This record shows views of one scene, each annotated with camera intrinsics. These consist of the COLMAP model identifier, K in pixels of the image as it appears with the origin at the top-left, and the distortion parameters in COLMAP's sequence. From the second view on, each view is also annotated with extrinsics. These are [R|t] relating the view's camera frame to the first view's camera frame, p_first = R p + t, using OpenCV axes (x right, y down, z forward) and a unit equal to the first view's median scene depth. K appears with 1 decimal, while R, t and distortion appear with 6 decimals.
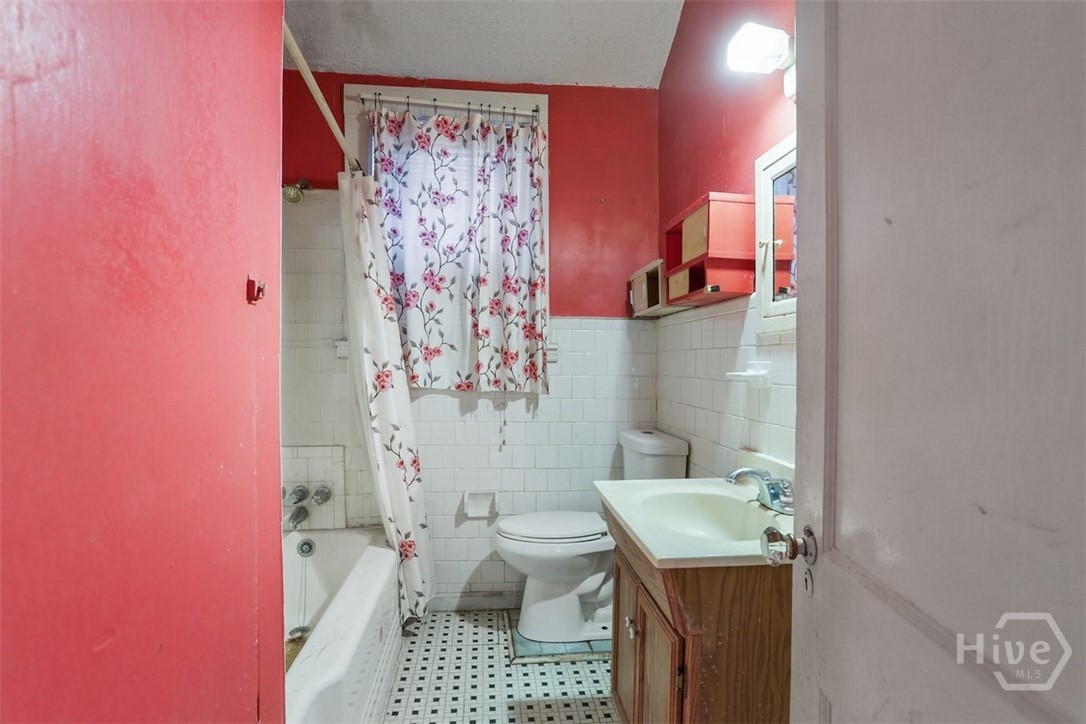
lens RADIAL K [[533.4, 0, 539.8], [0, 533.4, 373.6], [0, 0, 1]] dist [-0.061973, 0.029804]
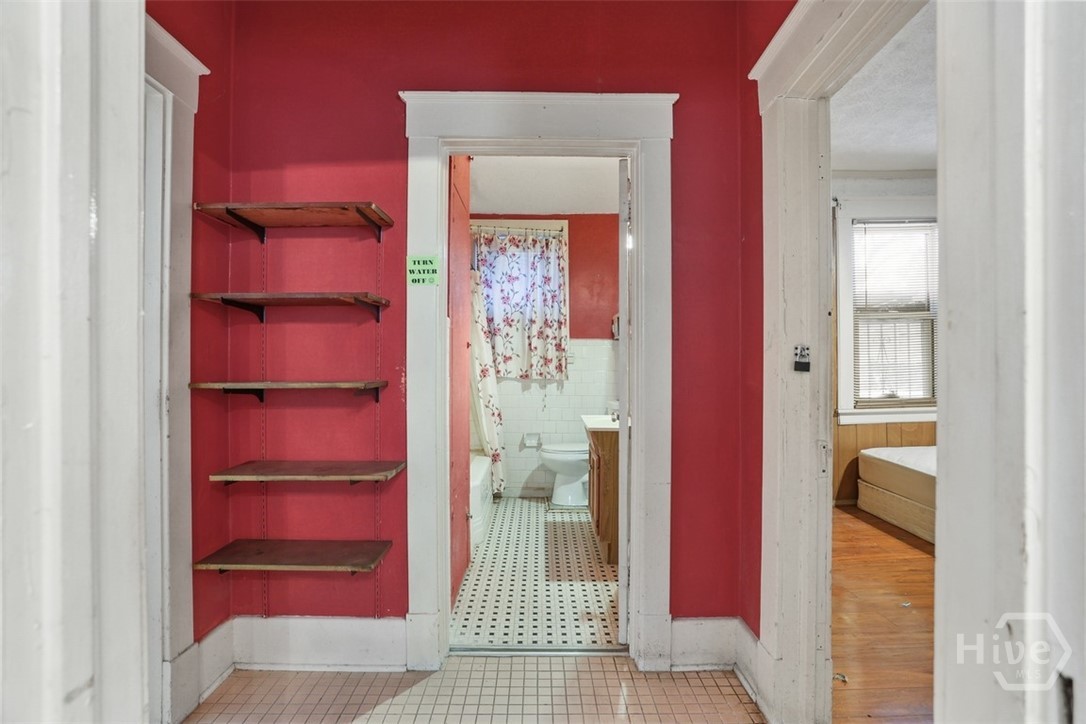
lens RADIAL K [[526.3, 0, 538.6], [0, 526.3, 355.3], [0, 0, 1]] dist [-0.062919, 0.030188]
pose [[0.994659, -0.004688, -0.103107, 0.106000], [0.001186, 0.999421, -0.033999, 0.012705], [0.103207, 0.033695, 0.994089, -0.883017]]
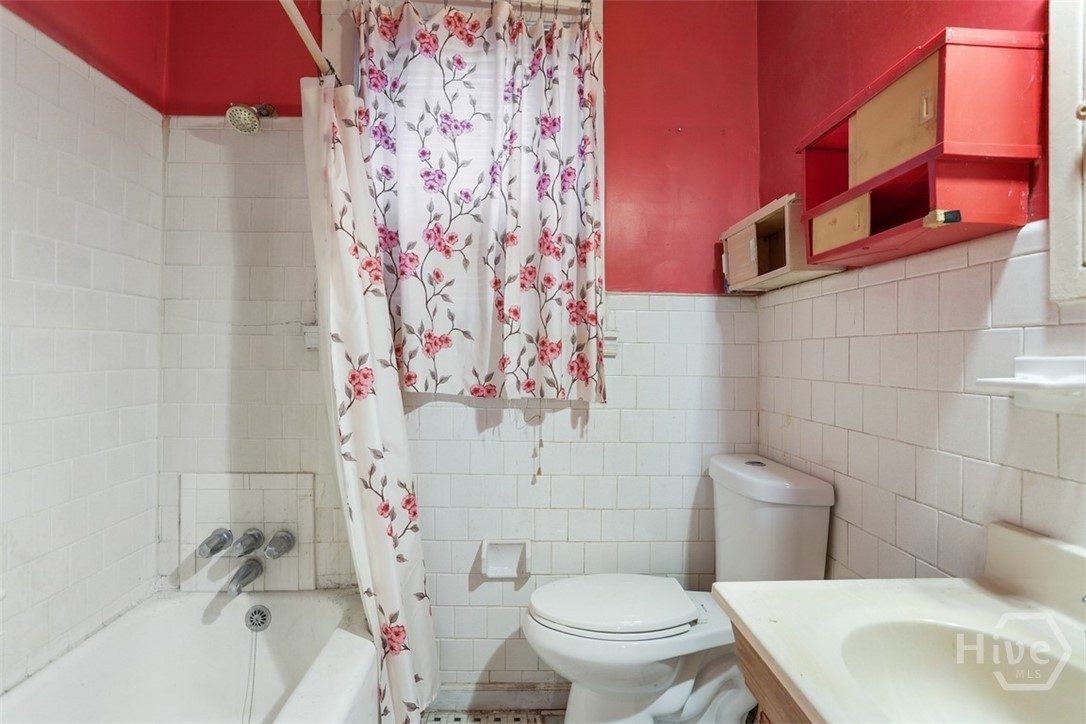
lens RADIAL K [[526.3, 0, 538.6], [0, 526.3, 355.3], [0, 0, 1]] dist [-0.062919, 0.030188]
pose [[0.998241, 0.004649, -0.059111, -0.029305], [-0.006093, 0.999687, -0.024265, -0.006475], [0.058980, 0.024582, 0.997956, 0.322445]]
